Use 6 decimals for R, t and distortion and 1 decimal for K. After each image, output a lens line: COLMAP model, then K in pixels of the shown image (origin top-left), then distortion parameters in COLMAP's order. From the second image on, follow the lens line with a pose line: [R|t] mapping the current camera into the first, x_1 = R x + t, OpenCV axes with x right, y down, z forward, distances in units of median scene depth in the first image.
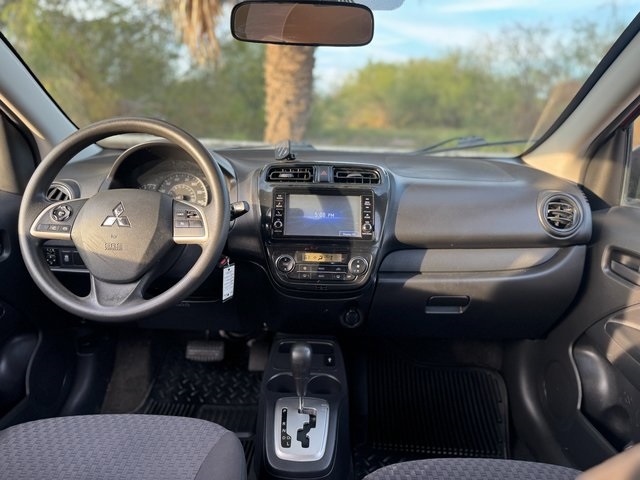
lens RADIAL K [[452.3, 0, 320.0], [0, 452.3, 240.0], [0, 0, 1]] dist [0.099391, -0.174222]
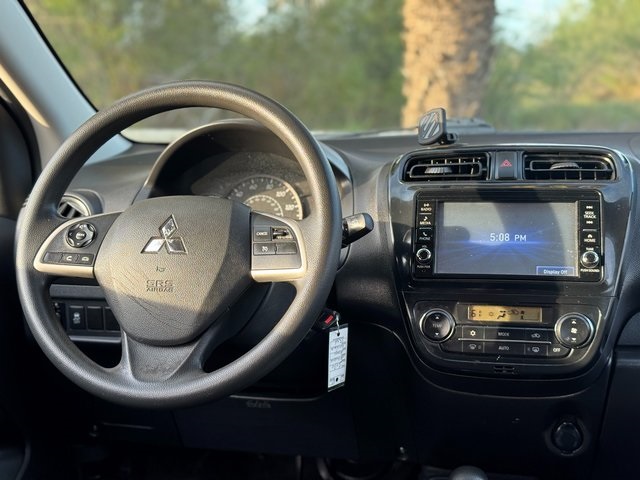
lens RADIAL K [[900.1, 0, 320.0], [0, 900.1, 240.0], [0, 0, 1]] dist [0.273560, -0.966917]
pose [[0.977904, -0.013693, -0.208607, 0.017018], [-0.007901, 0.994719, -0.102331, 0.063887], [0.208907, 0.101718, 0.972631, -0.131324]]
